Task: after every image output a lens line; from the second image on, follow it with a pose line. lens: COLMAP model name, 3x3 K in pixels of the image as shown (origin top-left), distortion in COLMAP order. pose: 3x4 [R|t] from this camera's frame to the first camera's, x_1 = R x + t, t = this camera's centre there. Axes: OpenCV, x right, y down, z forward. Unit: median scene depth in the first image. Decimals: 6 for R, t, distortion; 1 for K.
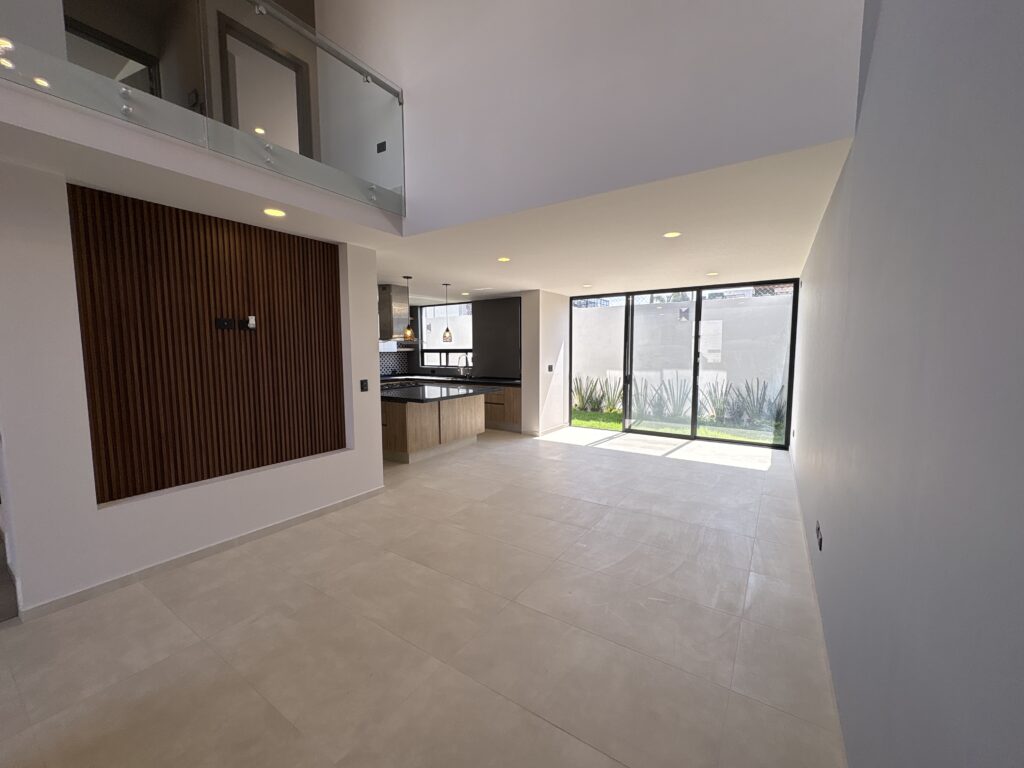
lens RADIAL K [[406.4, 0, 517.5], [0, 406.4, 384.5], [0, 0, 1]] dist [-0.002103, -0.000698]
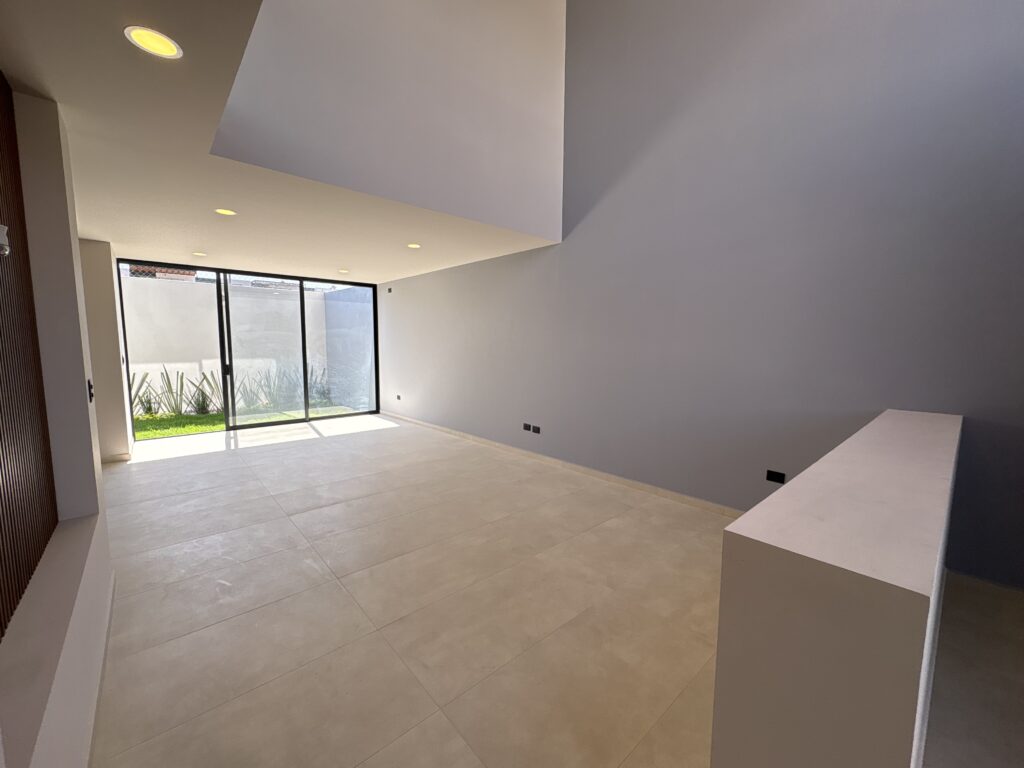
lens RADIAL K [[406.4, 0, 510.0], [0, 406.4, 384.0], [0, 0, 1]] dist [-0.002103, -0.000698]
pose [[0.265549, -0.093853, 0.959518, -0.349573], [0.074428, 0.994276, 0.076655, -0.003360], [-0.961220, 0.051059, 0.271014, 0.159908]]
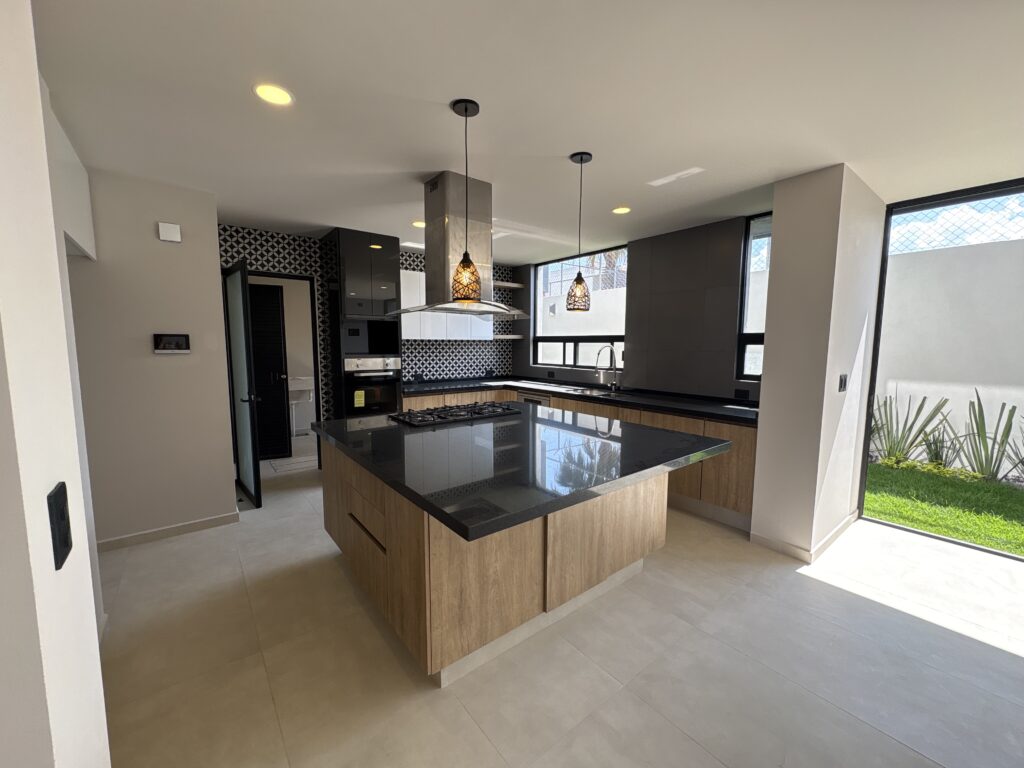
lens RADIAL K [[406.4, 0, 510.2], [0, 406.4, 384.6], [0, 0, 1]] dist [-0.002103, -0.000698]
pose [[0.945473, 0.041314, -0.323070, -0.079146], [-0.036307, 0.999109, 0.021510, -0.029728], [0.323671, -0.008607, 0.946131, 0.458956]]
